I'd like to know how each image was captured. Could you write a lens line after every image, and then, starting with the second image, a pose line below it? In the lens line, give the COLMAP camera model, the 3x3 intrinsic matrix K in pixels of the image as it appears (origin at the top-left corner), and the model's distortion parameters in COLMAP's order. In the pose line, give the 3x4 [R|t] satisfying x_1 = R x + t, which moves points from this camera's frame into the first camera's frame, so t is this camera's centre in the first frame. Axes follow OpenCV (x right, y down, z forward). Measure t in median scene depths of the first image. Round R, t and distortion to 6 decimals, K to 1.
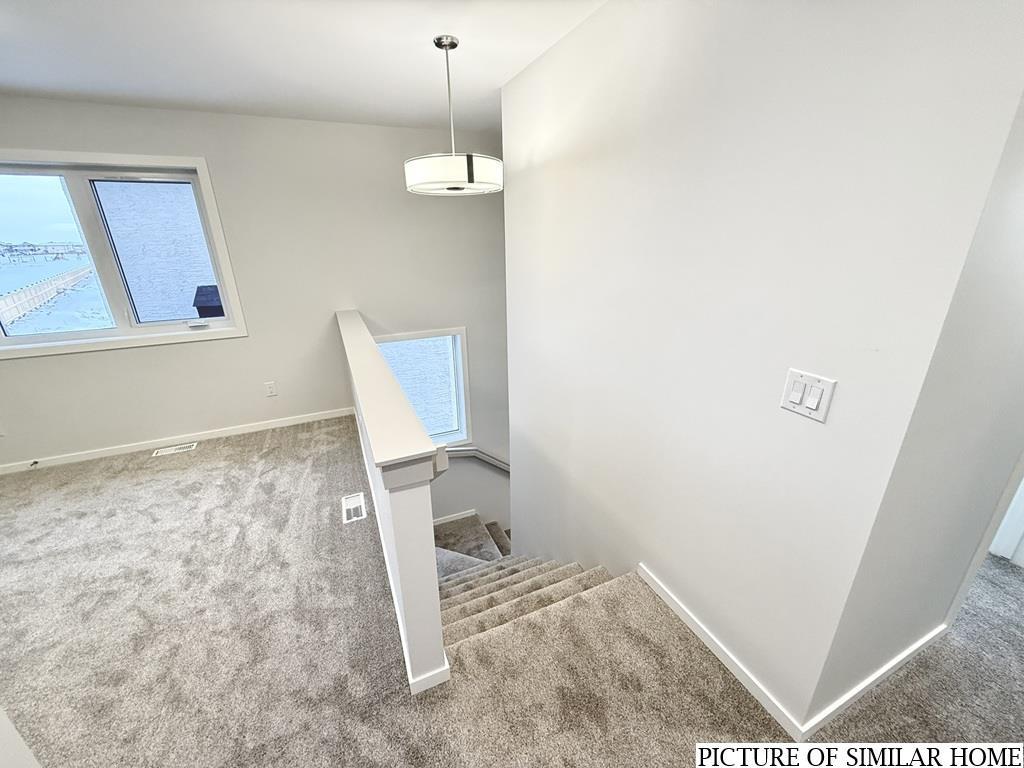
lens RADIAL K [[407.5, 0, 511.2], [0, 407.5, 383.7], [0, 0, 1]] dist [0.000030, 0.000305]
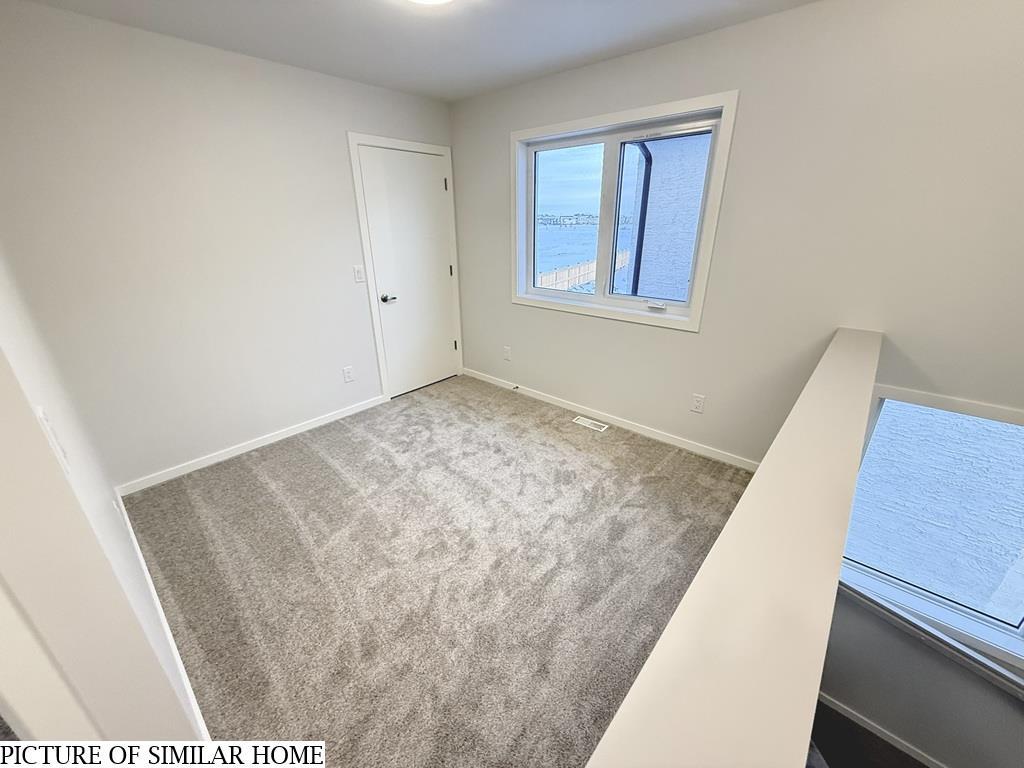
lens RADIAL K [[407.5, 0, 511.2], [0, 407.5, 383.7], [0, 0, 1]] dist [0.000030, 0.000305]
pose [[0.407920, 0.357219, -0.840236, -0.122780], [-0.308788, 0.920031, 0.241232, -0.126456], [0.859216, 0.161051, 0.485604, 0.397831]]
